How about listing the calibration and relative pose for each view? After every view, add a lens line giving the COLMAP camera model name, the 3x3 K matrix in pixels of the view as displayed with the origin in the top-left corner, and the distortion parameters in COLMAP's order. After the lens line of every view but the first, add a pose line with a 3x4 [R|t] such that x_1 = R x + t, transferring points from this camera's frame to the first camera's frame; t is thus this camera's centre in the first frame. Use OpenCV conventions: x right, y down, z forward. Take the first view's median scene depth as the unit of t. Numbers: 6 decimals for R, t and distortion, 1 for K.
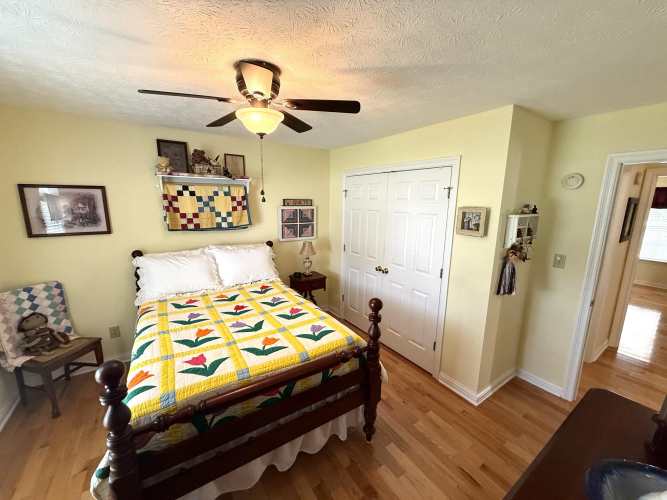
lens RADIAL K [[265.0, 0, 332.1], [0, 265.0, 247.7], [0, 0, 1]] dist [-0.001641, 0.000168]
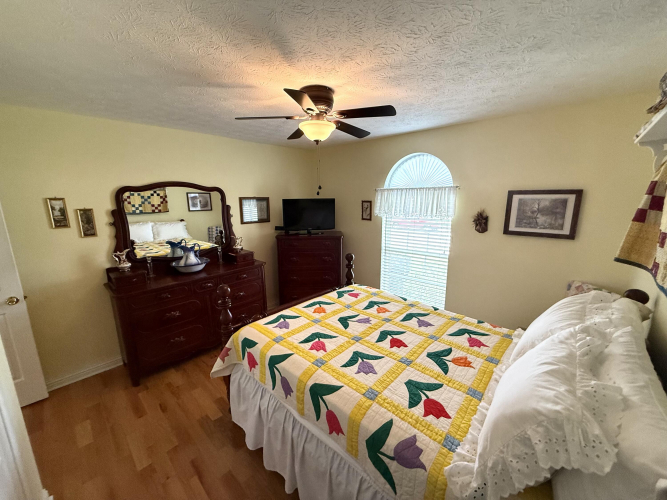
lens RADIAL K [[265.0, 0, 330.6], [0, 265.0, 250.9], [0, 0, 1]] dist [-0.001641, 0.000168]
pose [[-0.975188, 0.037241, -0.218222, -0.024907], [-0.048127, 0.926509, 0.373182, -0.297112], [0.216083, 0.374425, -0.901729, 1.689567]]
